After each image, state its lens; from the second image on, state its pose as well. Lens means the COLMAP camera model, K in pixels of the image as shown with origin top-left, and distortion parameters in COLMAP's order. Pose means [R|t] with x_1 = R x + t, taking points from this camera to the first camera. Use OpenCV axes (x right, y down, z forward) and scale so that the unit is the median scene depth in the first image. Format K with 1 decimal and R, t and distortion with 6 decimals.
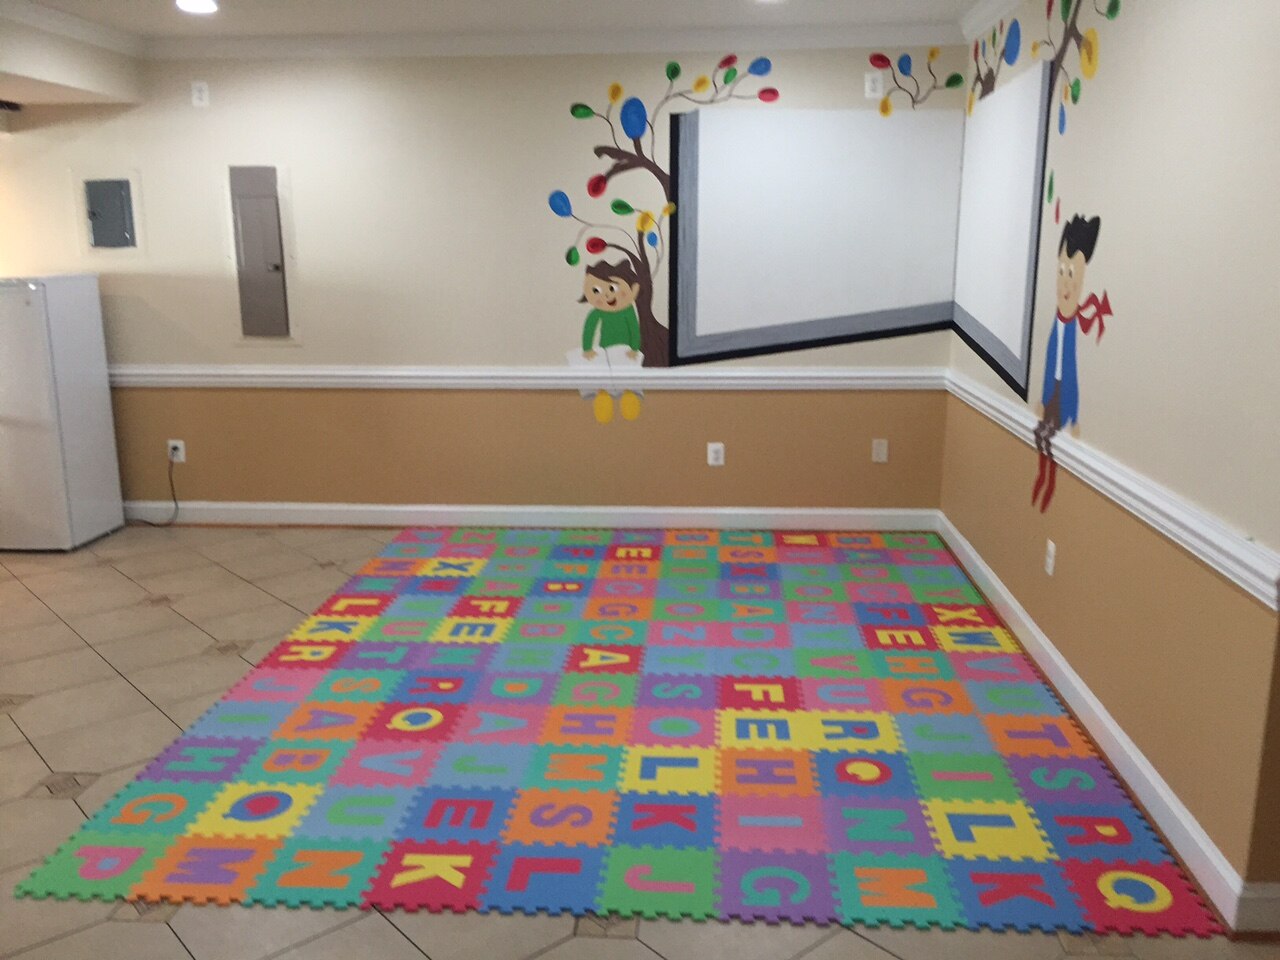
lens RADIAL K [[1092.8, 0, 640.9], [0, 1092.8, 483.5], [0, 0, 1]] dist [0.094759, -0.134785]
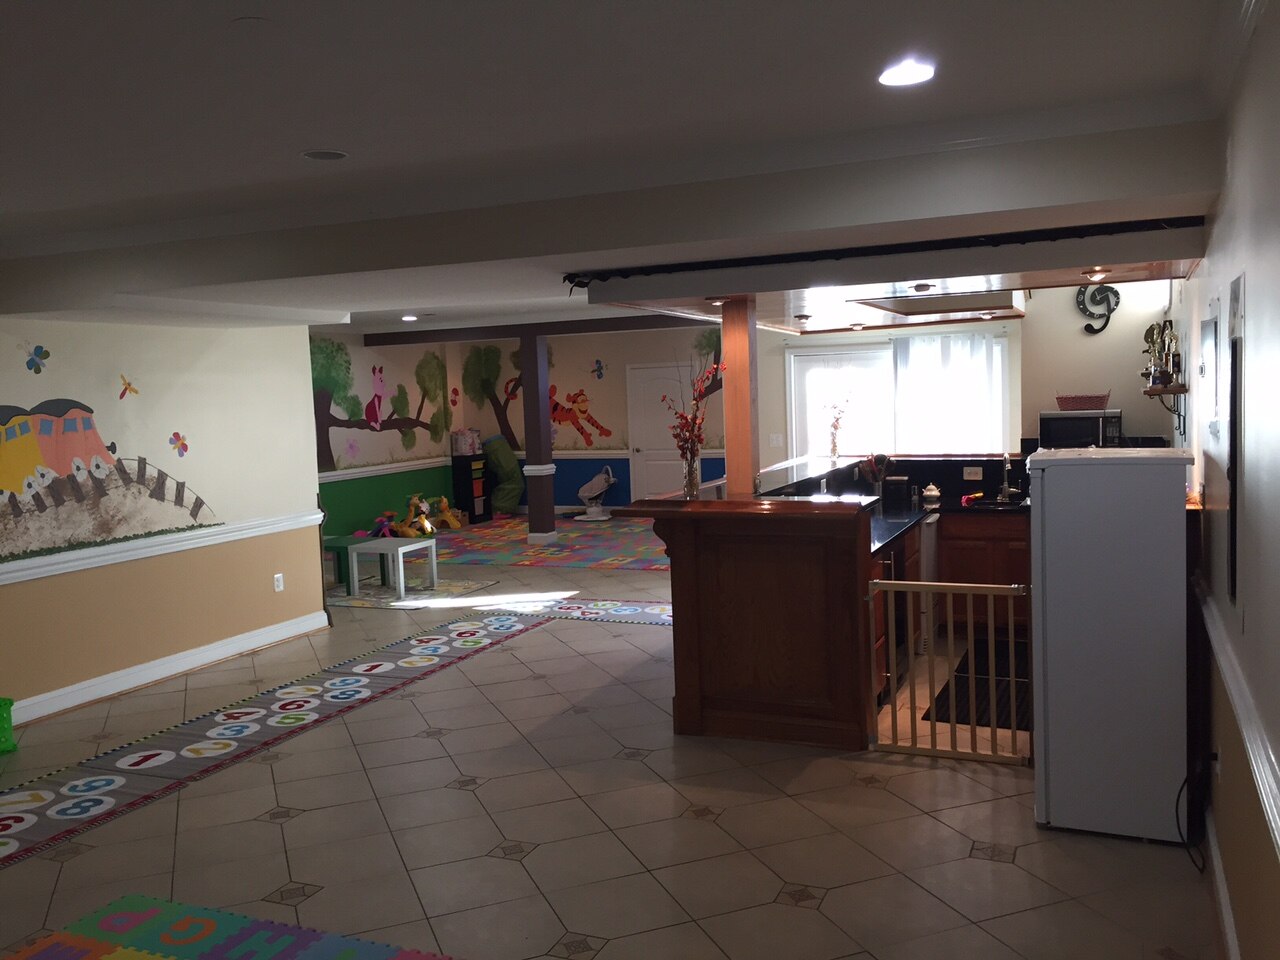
lens RADIAL K [[1091.2, 0, 643.6], [0, 1091.2, 477.4], [0, 0, 1]] dist [0.083575, -0.121296]
pose [[-0.336999, 0.096335, -0.936563, 0.239781], [-0.165236, 0.973260, 0.159566, -0.236714], [0.926892, 0.208528, -0.312070, 0.938966]]
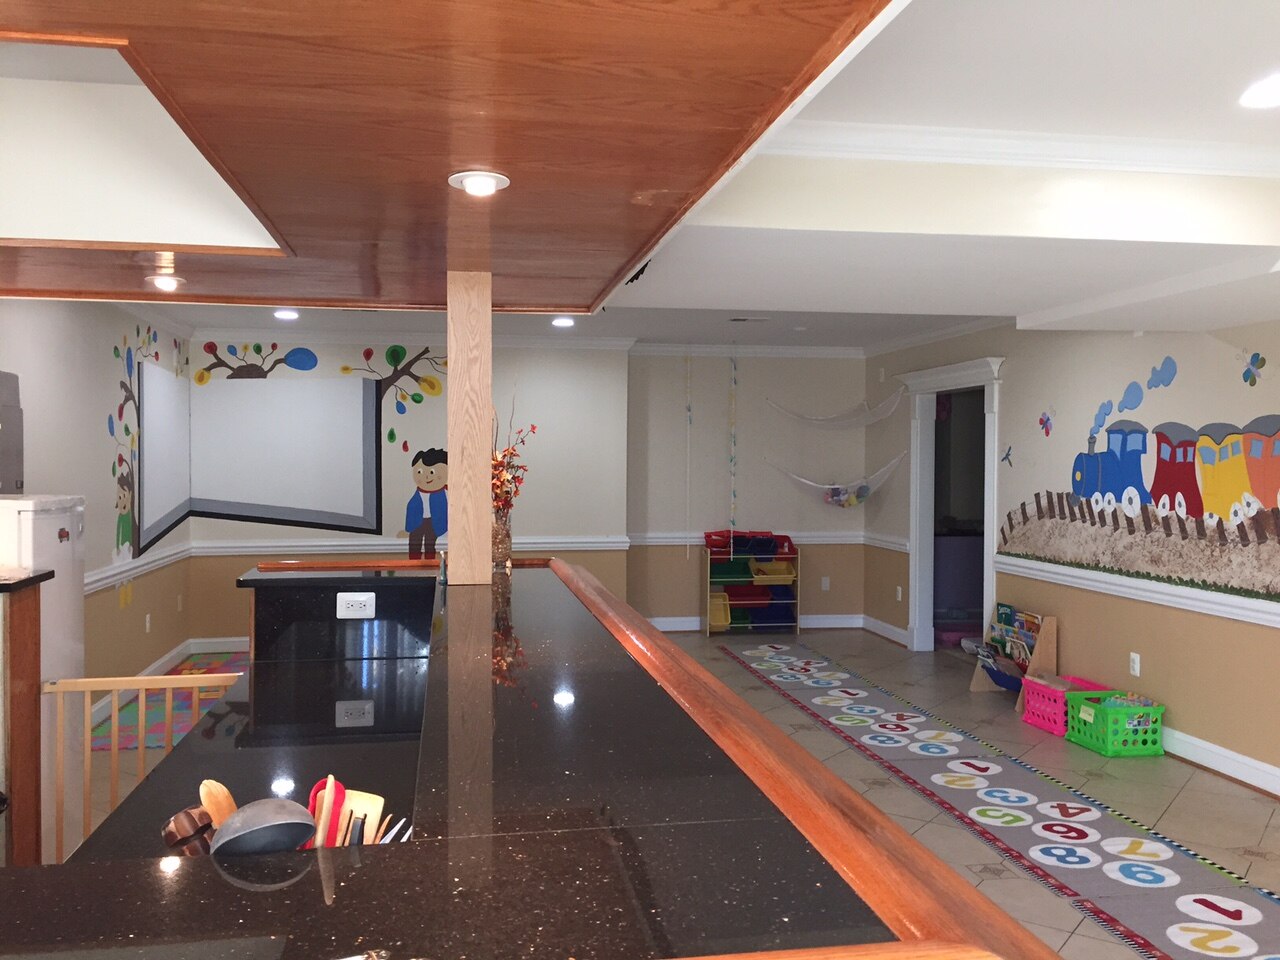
lens RADIAL K [[1092.8, 0, 640.9], [0, 1092.8, 483.5], [0, 0, 1]] dist [0.094759, -0.134785]
pose [[-0.232274, -0.013747, 0.972553, -1.352852], [0.209294, 0.975771, 0.063778, -0.153304], [-0.949866, 0.218363, -0.223770, 0.749195]]
